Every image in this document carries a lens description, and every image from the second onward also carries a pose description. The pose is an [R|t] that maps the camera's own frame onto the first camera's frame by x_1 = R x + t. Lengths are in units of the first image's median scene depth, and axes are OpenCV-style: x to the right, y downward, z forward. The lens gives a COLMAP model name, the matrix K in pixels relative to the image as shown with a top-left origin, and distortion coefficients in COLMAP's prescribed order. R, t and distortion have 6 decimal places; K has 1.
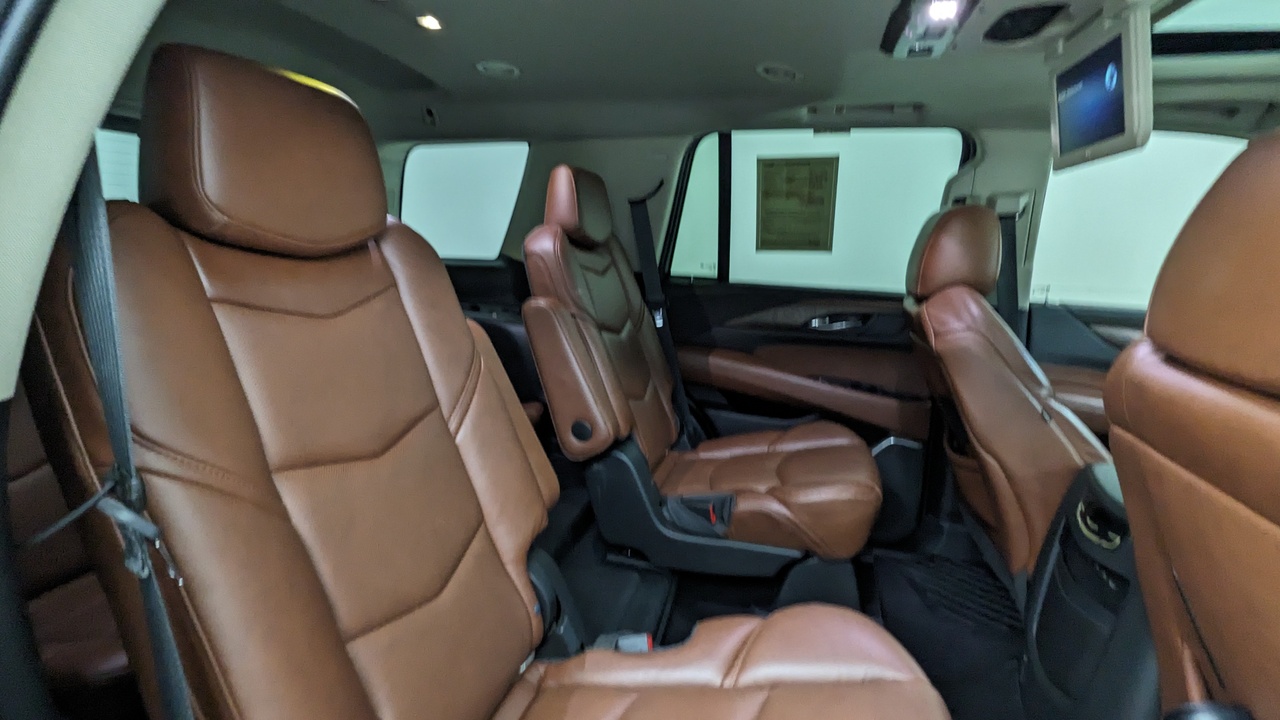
lens RADIAL K [[618.3, 0, 644.6], [0, 618.3, 359.0], [0, 0, 1]] dist [-0.000590, 0.000648]
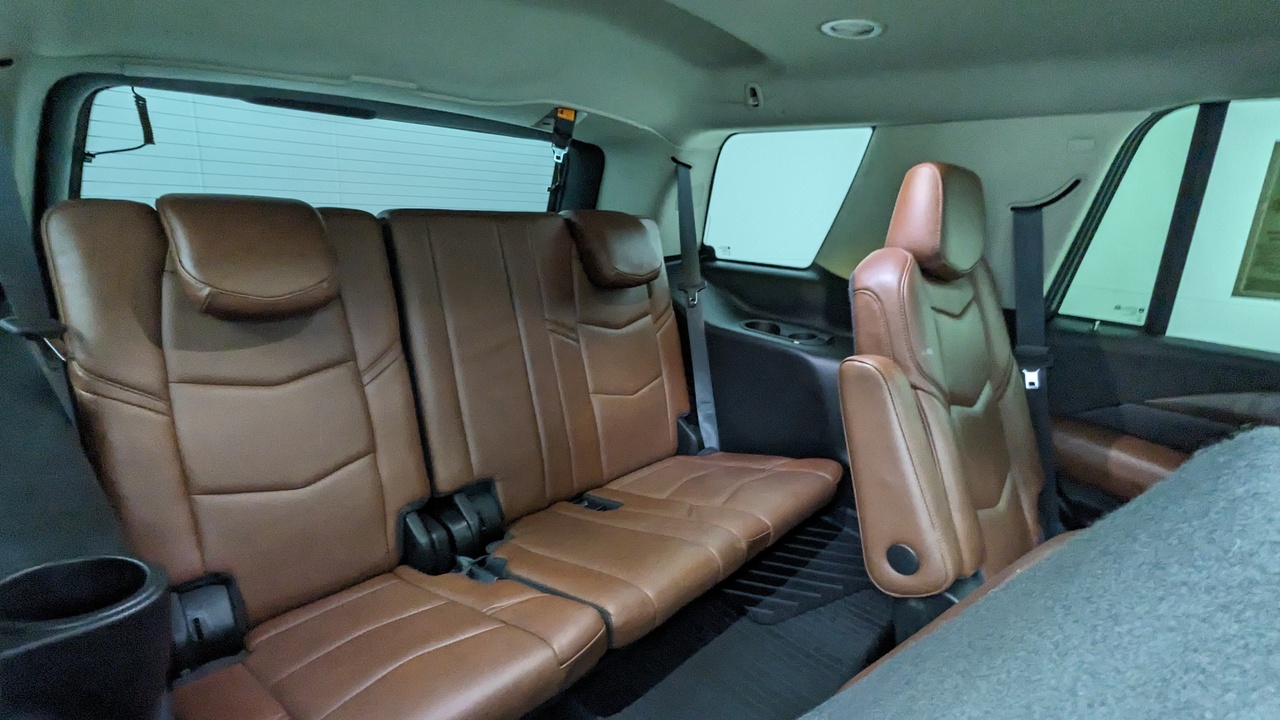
lens RADIAL K [[618.3, 0, 644.6], [0, 618.3, 359.0], [0, 0, 1]] dist [-0.000590, 0.000648]
pose [[0.887107, 0.141202, -0.439435, -0.071688], [-0.126174, 0.989980, 0.063394, -0.090863], [0.443984, -0.000792, 0.896034, 0.220017]]
